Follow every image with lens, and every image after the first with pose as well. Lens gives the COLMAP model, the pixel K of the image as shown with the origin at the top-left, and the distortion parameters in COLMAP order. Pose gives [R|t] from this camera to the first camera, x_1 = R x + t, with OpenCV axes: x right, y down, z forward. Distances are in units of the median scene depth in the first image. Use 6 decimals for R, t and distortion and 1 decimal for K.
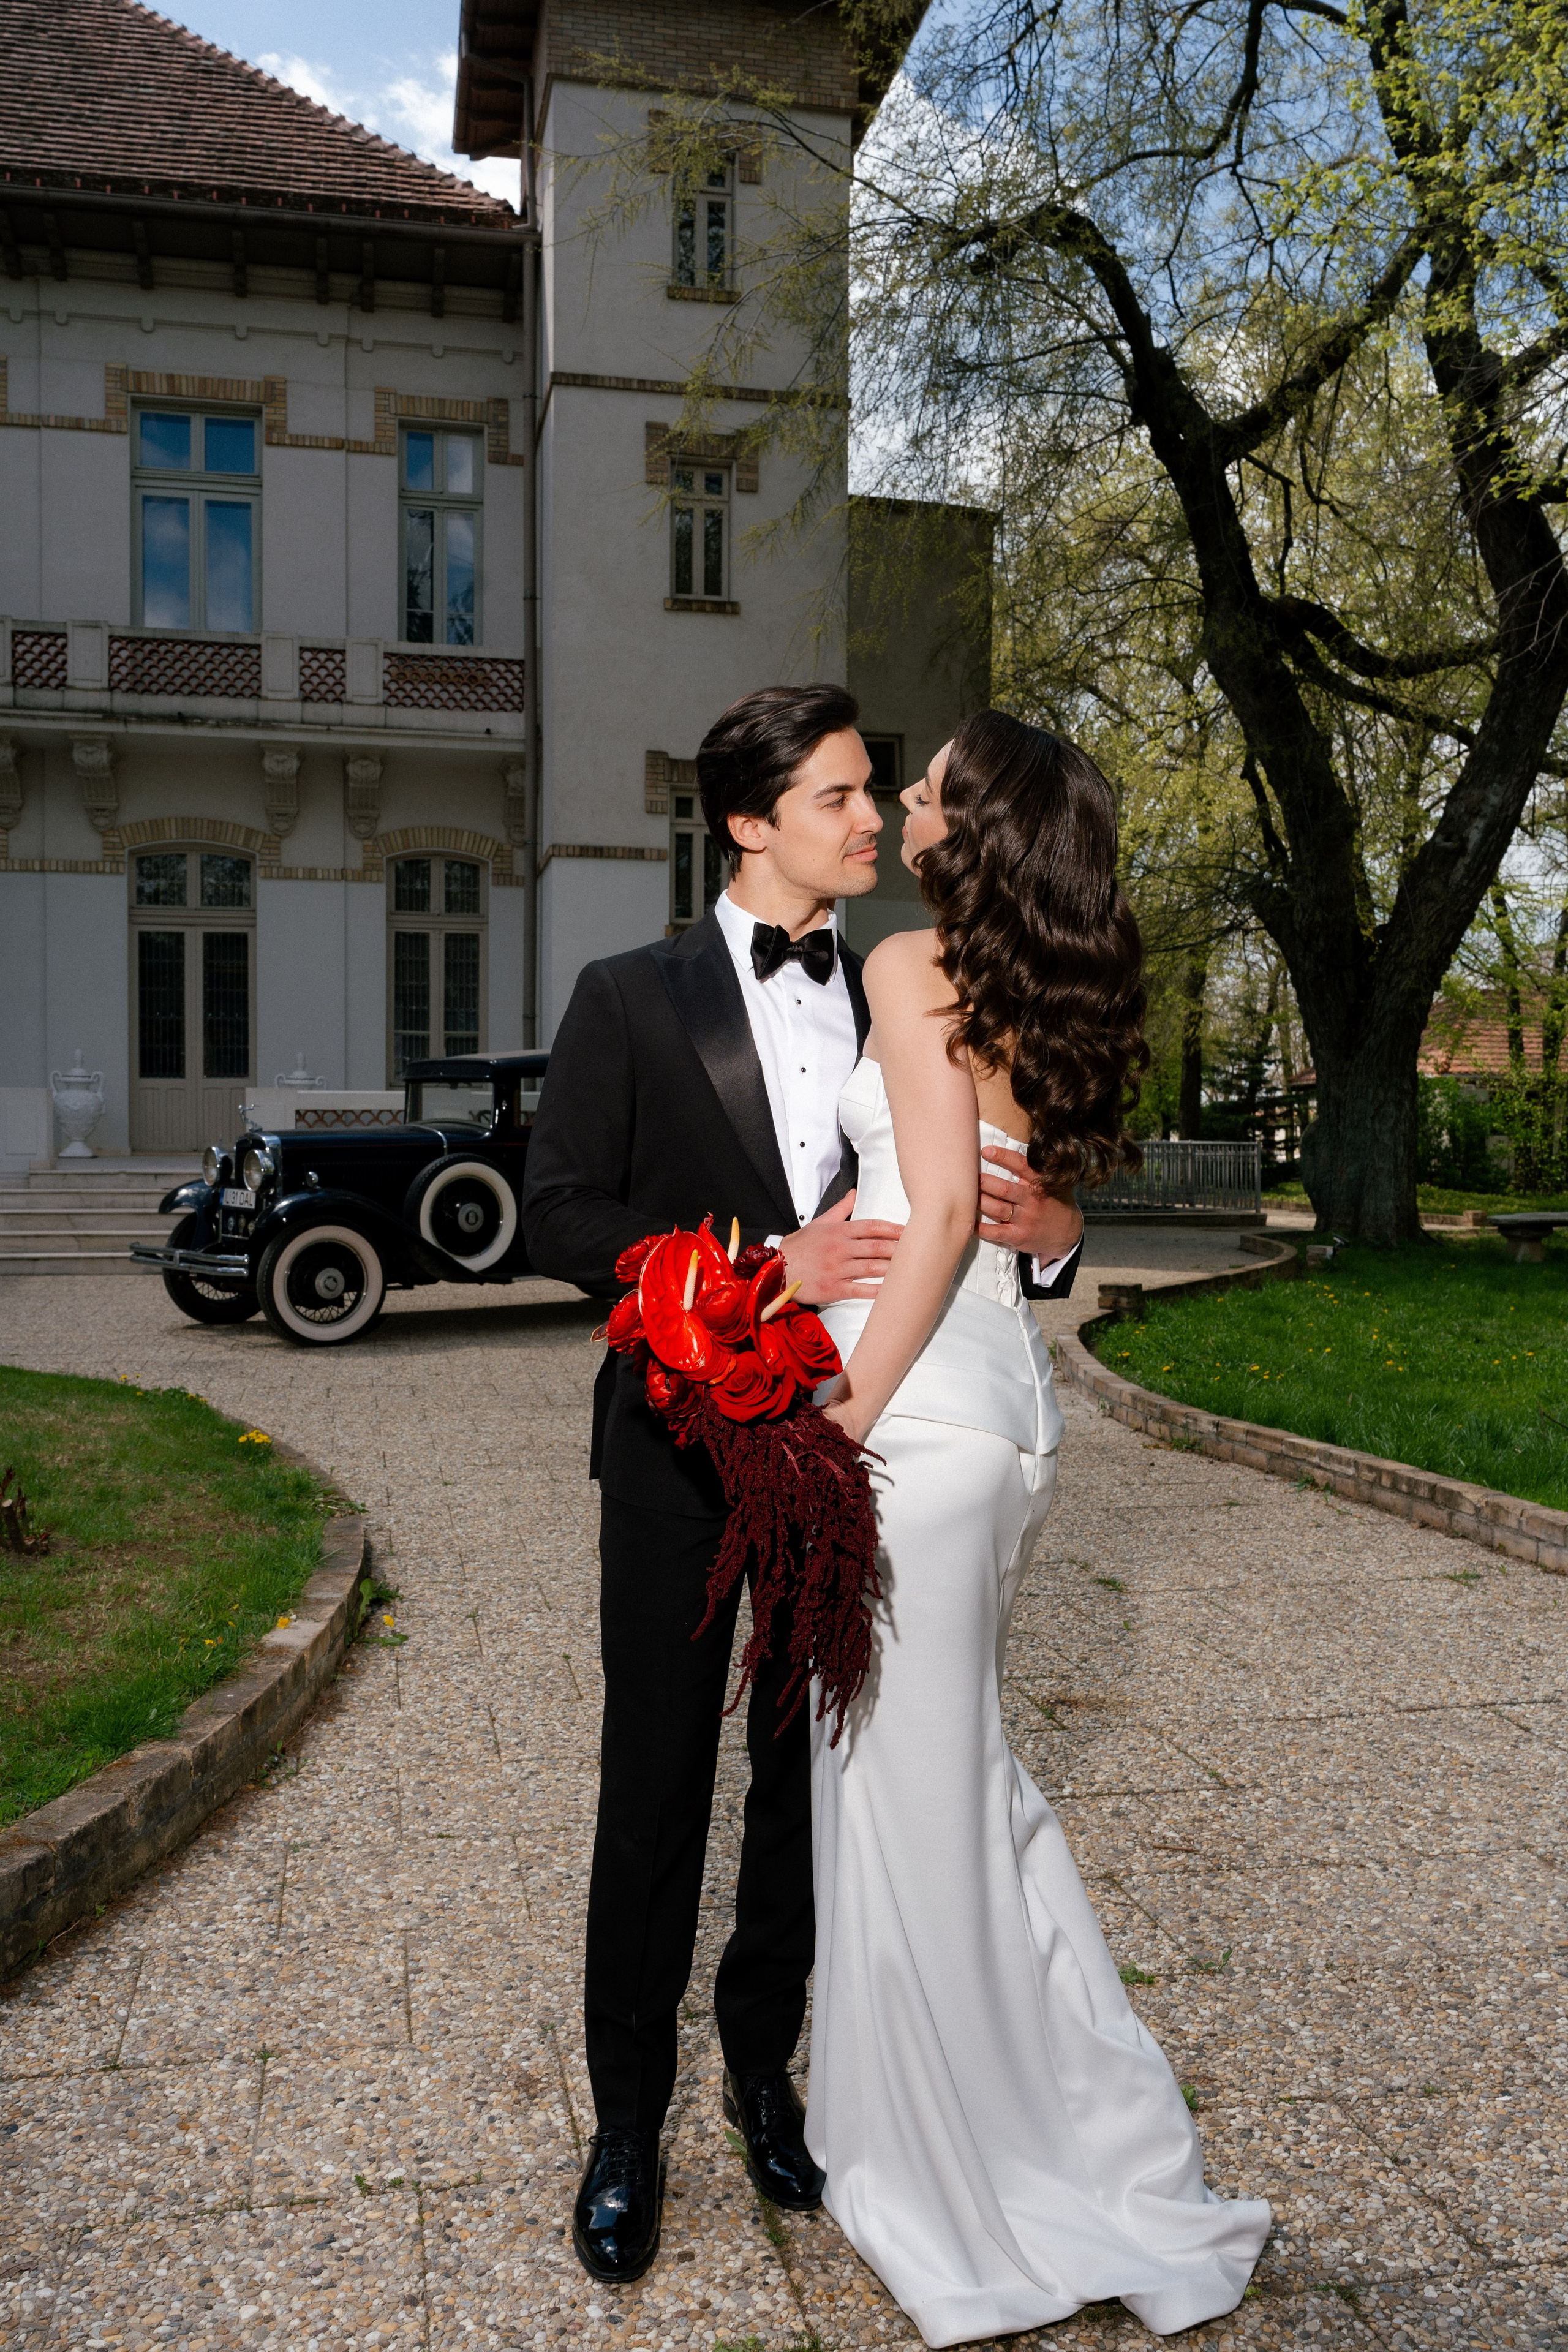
lens RADIAL K [[1981.9, 0, 784.0], [0, 1981.9, 1176.0], [0, 0, 1]] dist [0.003614, -0.005835]
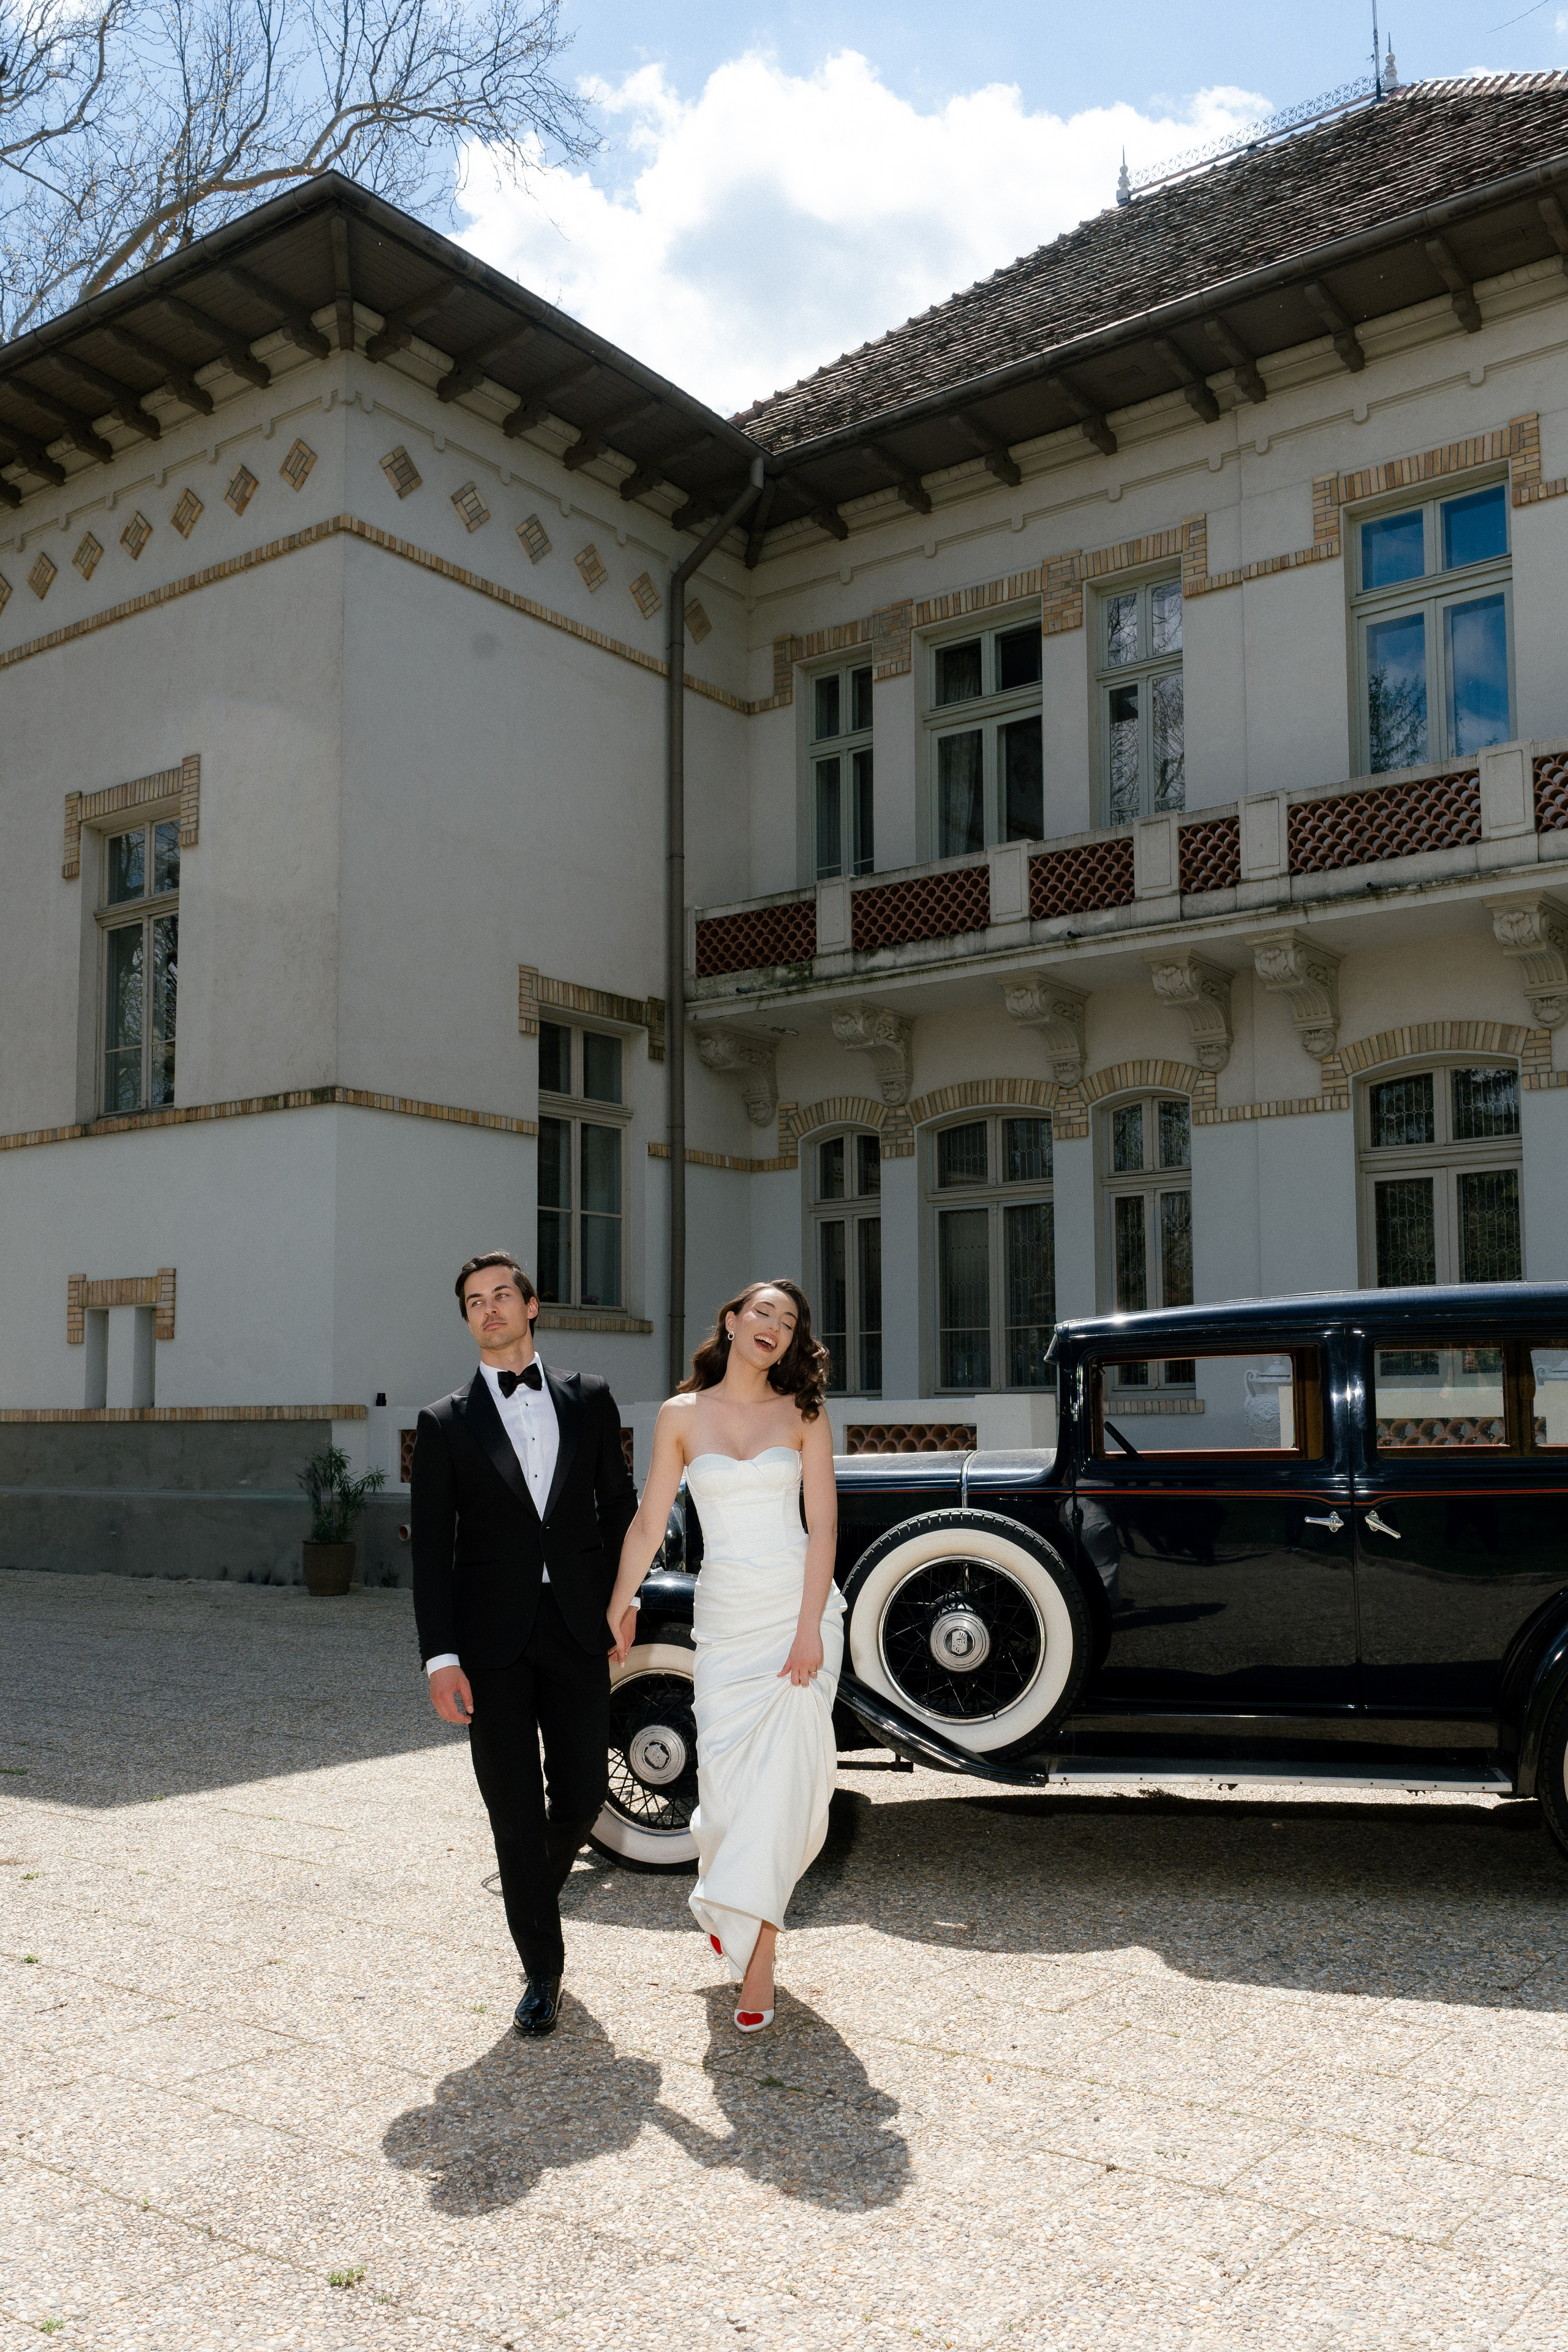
lens RADIAL K [[2016.6, 0, 765.8], [0, 2016.6, 1263.8], [0, 0, 1]] dist [-0.006051, -0.001443]
pose [[0.646474, -0.069692, -0.759746, 0.136853], [-0.012391, 0.994729, -0.101791, -0.014372], [0.762836, 0.075220, 0.642202, 0.425042]]
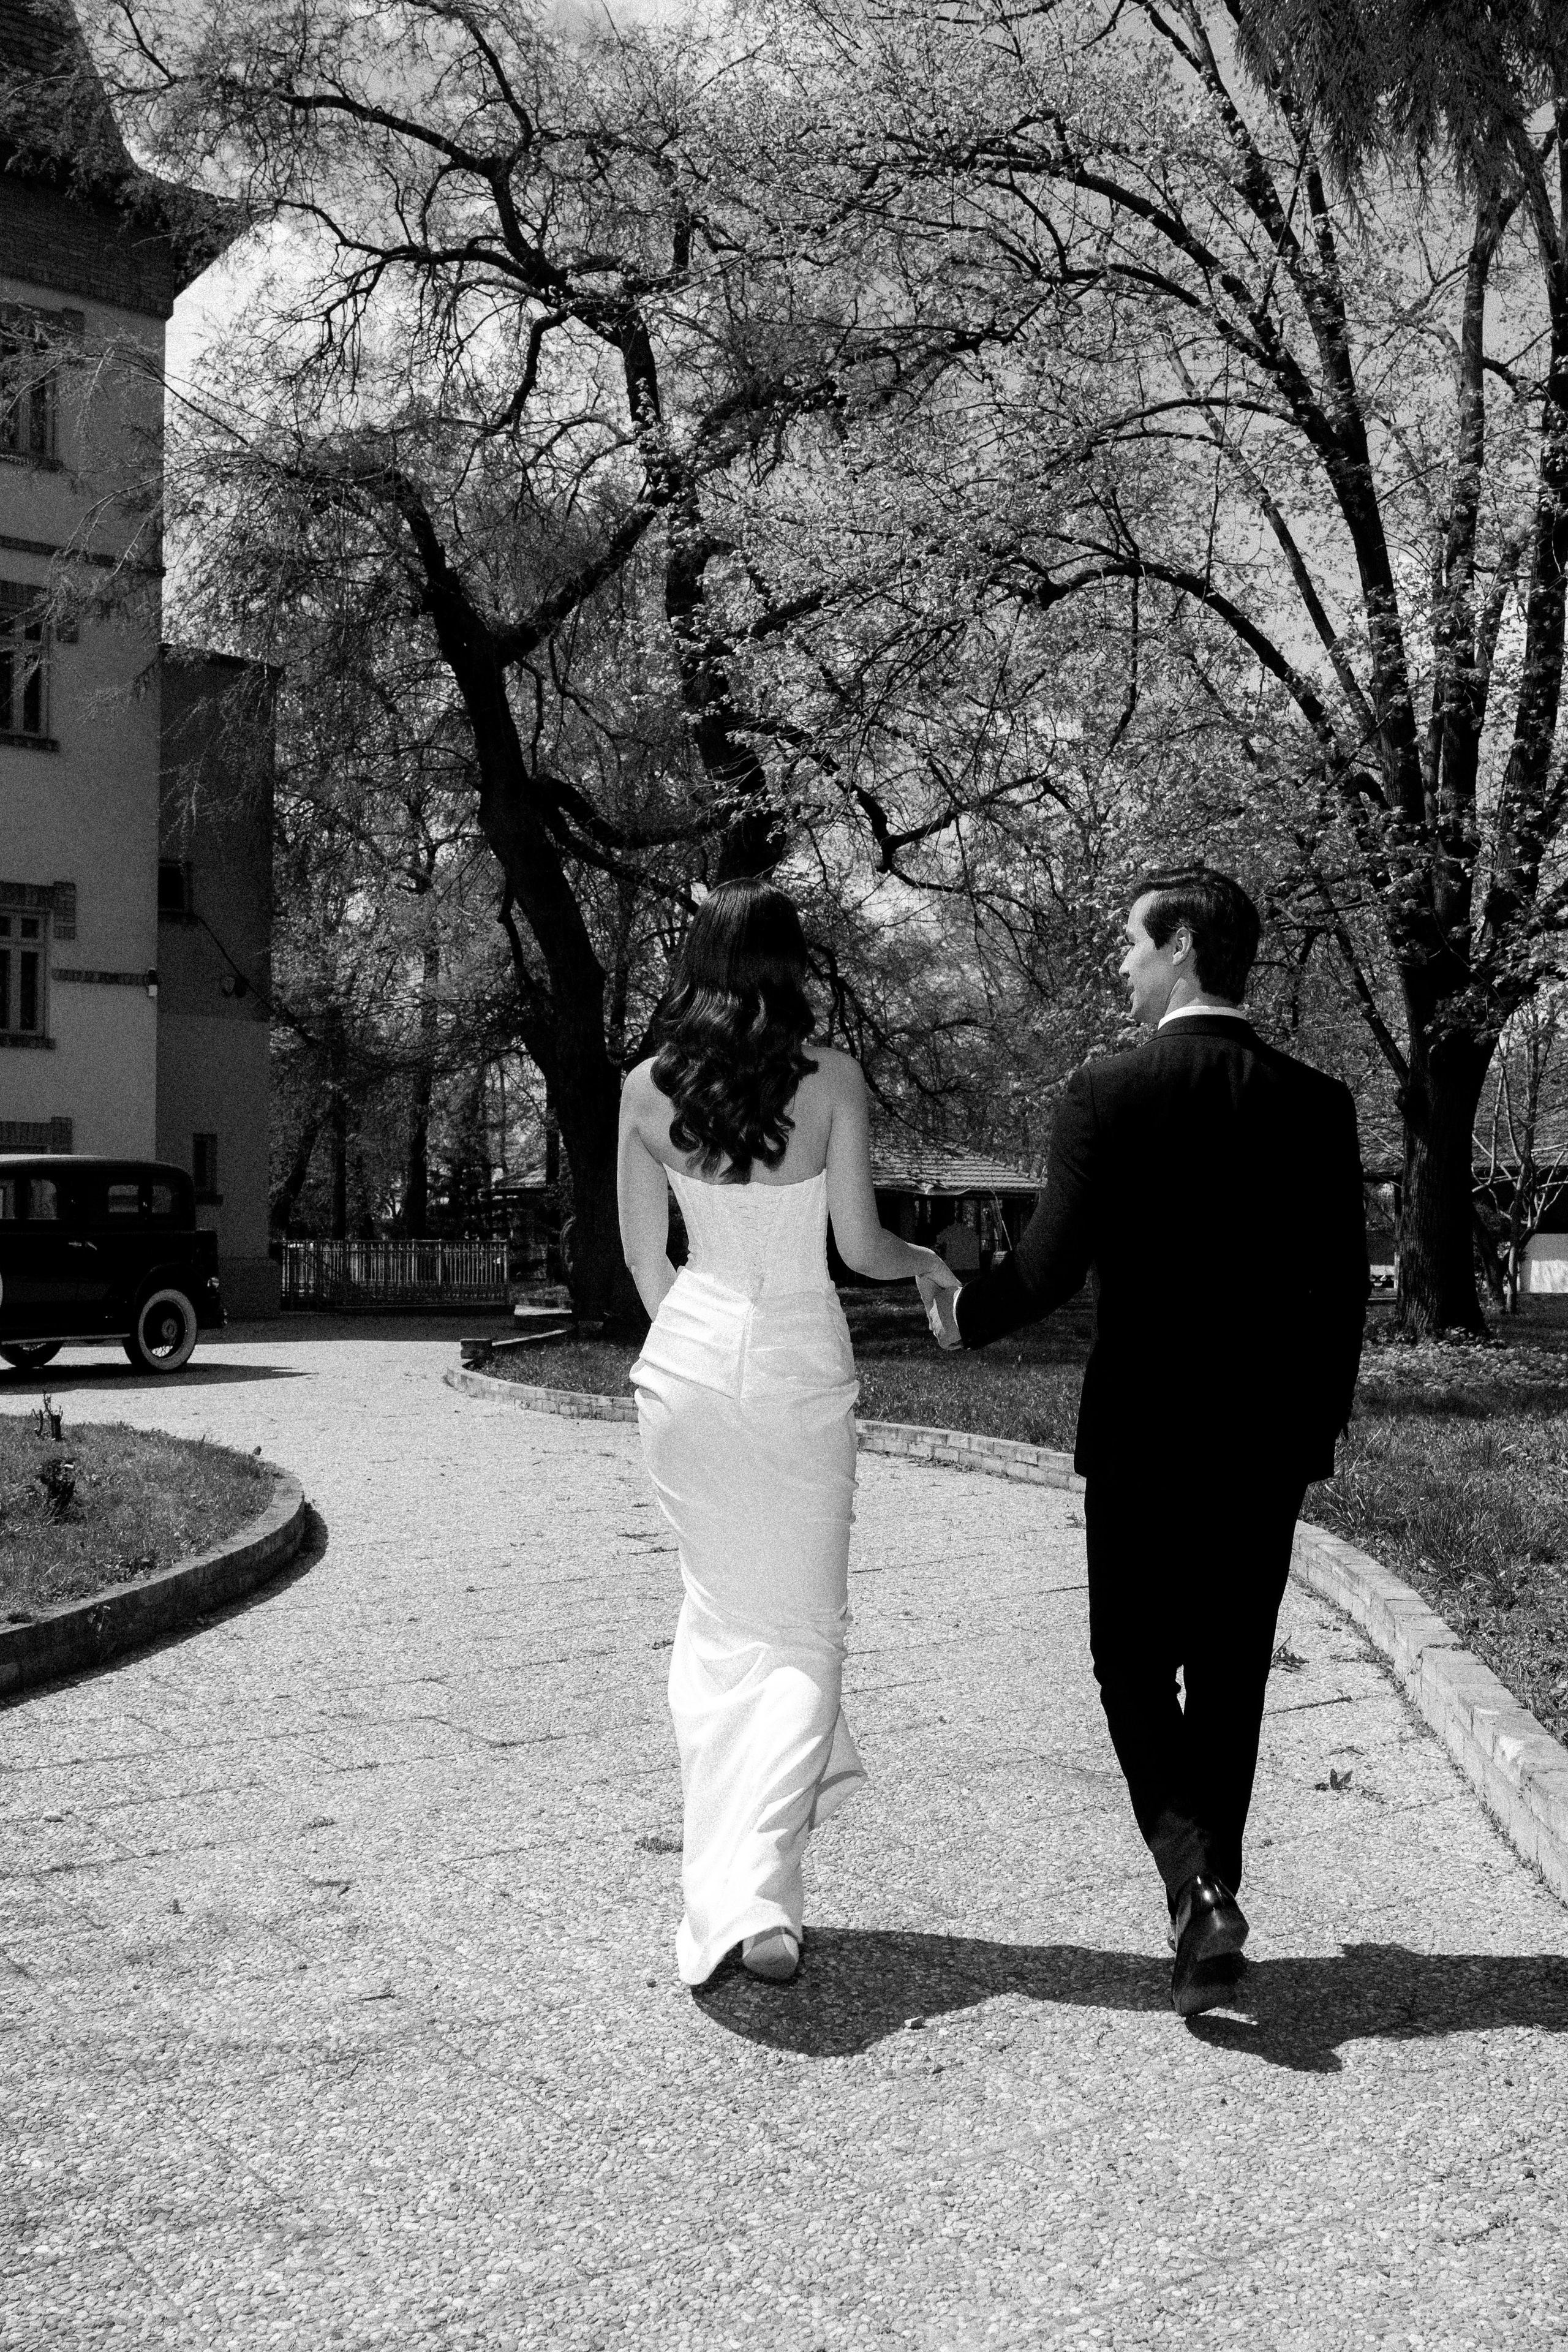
lens RADIAL K [[2100.8, 0, 776.1], [0, 2100.8, 1177.6], [0, 0, 1]] dist [0.000159, -0.001552]
pose [[0.923479, 0.012033, 0.383460, -0.117939], [0.008325, 0.998644, -0.051387, 0.014081], [-0.383558, 0.050647, 0.922127, -0.239603]]
